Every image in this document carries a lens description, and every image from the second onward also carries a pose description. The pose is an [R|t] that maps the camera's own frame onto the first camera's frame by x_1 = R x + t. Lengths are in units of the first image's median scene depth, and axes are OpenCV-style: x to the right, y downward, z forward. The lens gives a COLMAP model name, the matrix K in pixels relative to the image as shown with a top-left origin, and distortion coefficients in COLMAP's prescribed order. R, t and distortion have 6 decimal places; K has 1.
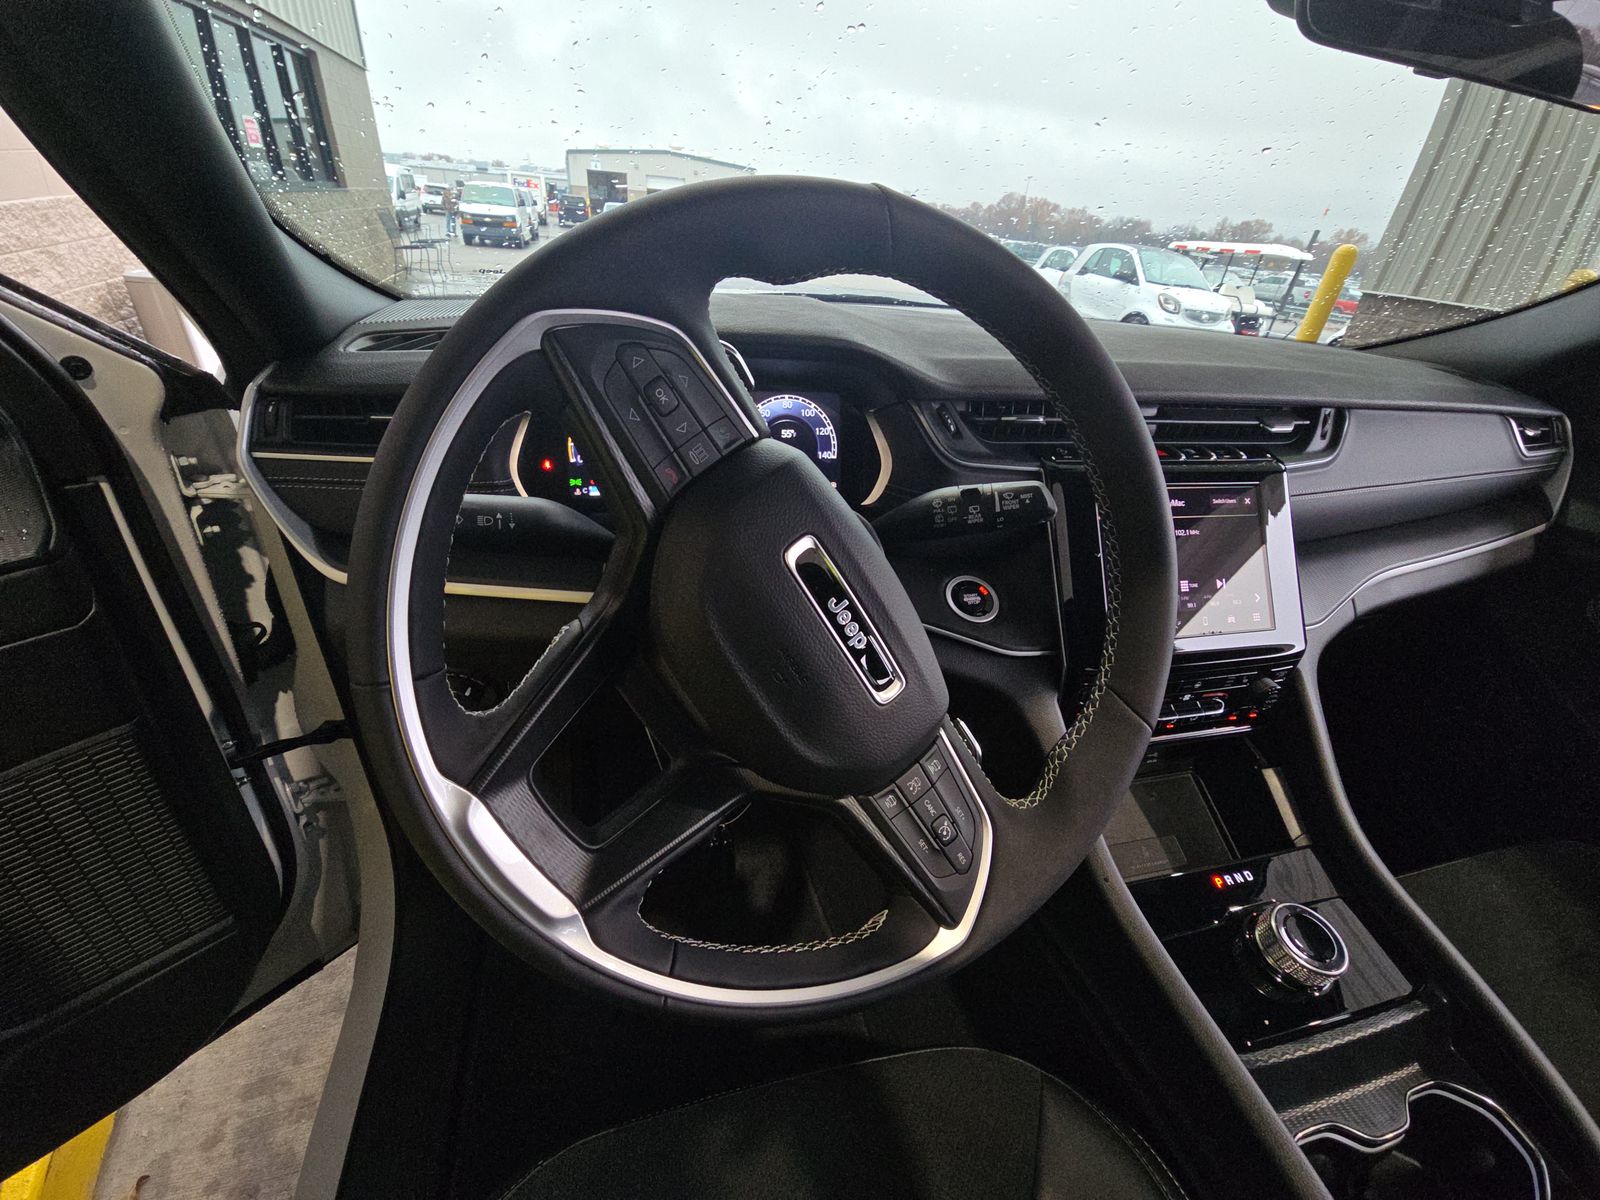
lens RADIAL K [[643.3, 0, 801.7], [0, 643.3, 577.4], [0, 0, 1]] dist [-0.008060, -0.000103]
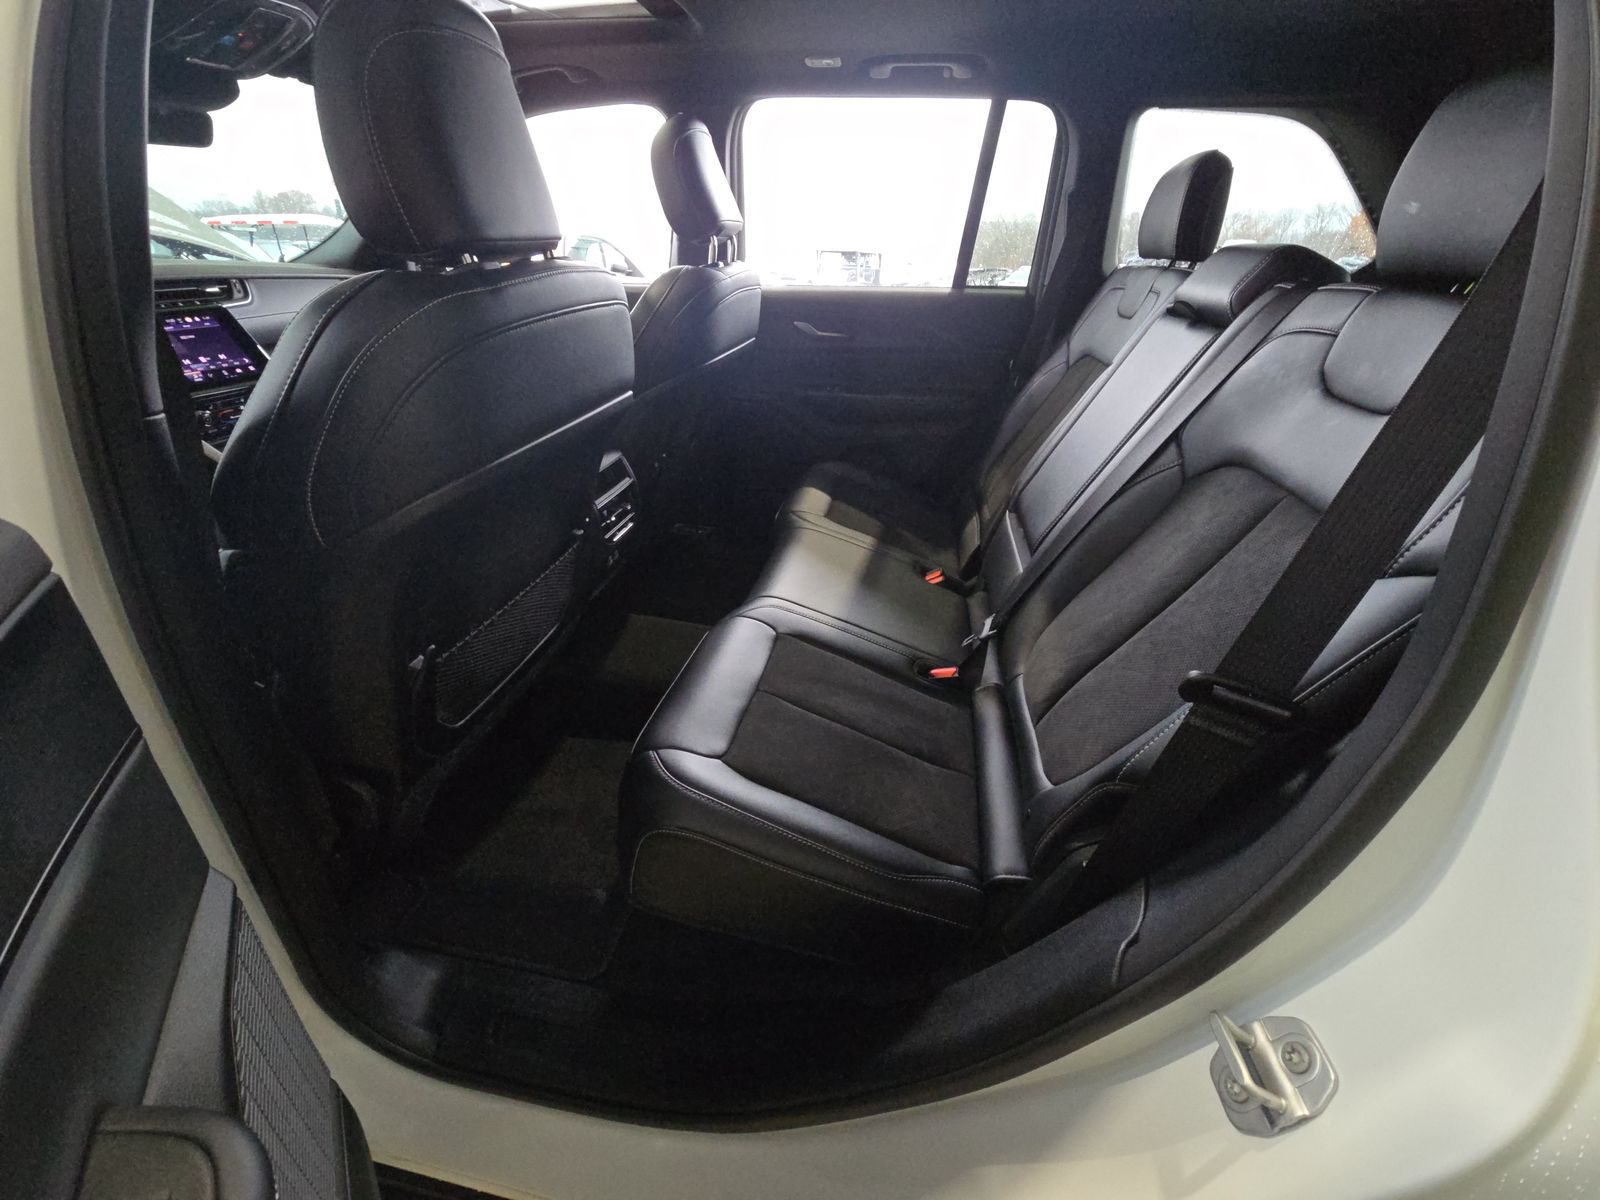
lens RADIAL K [[643.3, 0, 801.7], [0, 643.3, 577.4], [0, 0, 1]] dist [-0.008060, -0.000103]
pose [[0.415856, -0.487419, 0.767780, -0.419831], [0.460450, 0.840883, 0.284432, 0.672350], [-0.784251, 0.235241, 0.574118, -1.193784]]
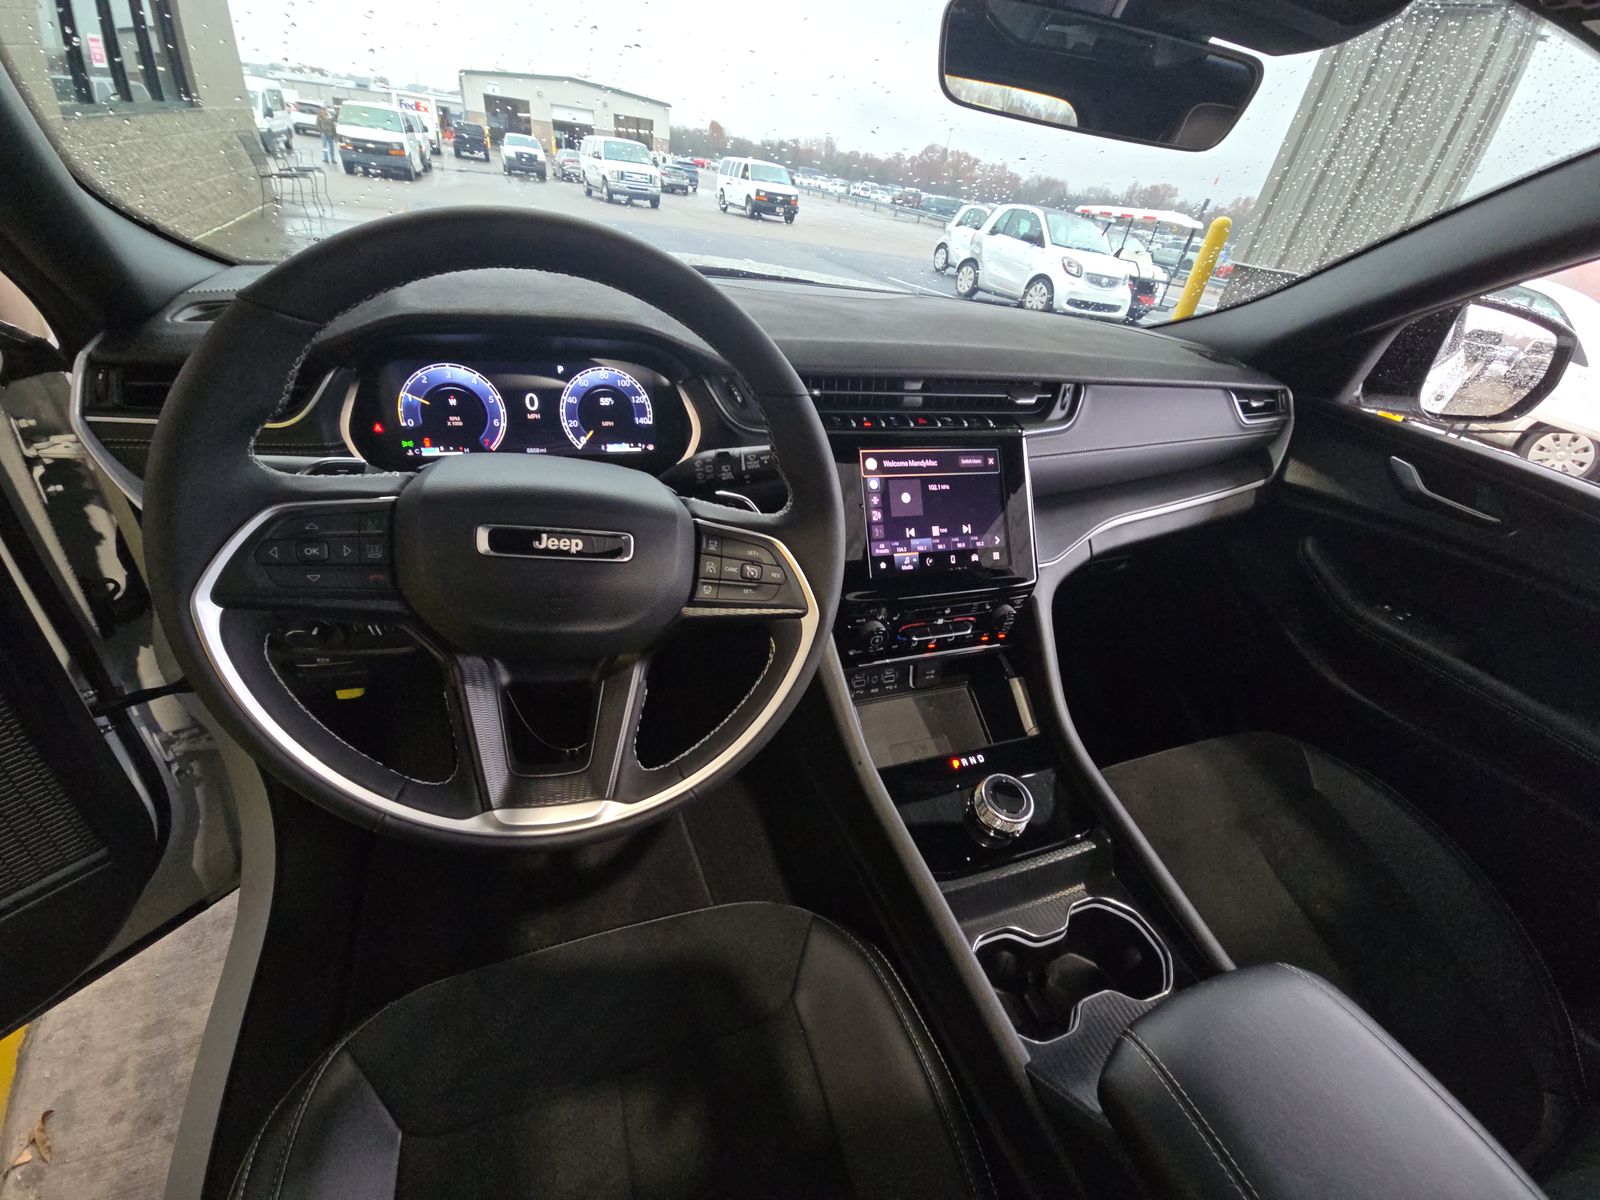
lens RADIAL K [[642.5, 0, 799.9], [0, 642.5, 579.8], [0, 0, 1]] dist [0.008430, -0.010204]
pose [[0.994293, -0.018224, 0.105114, 0.142132], [0.011224, 0.997703, 0.066807, 0.014577], [-0.106091, -0.065246, 0.992214, -0.139554]]
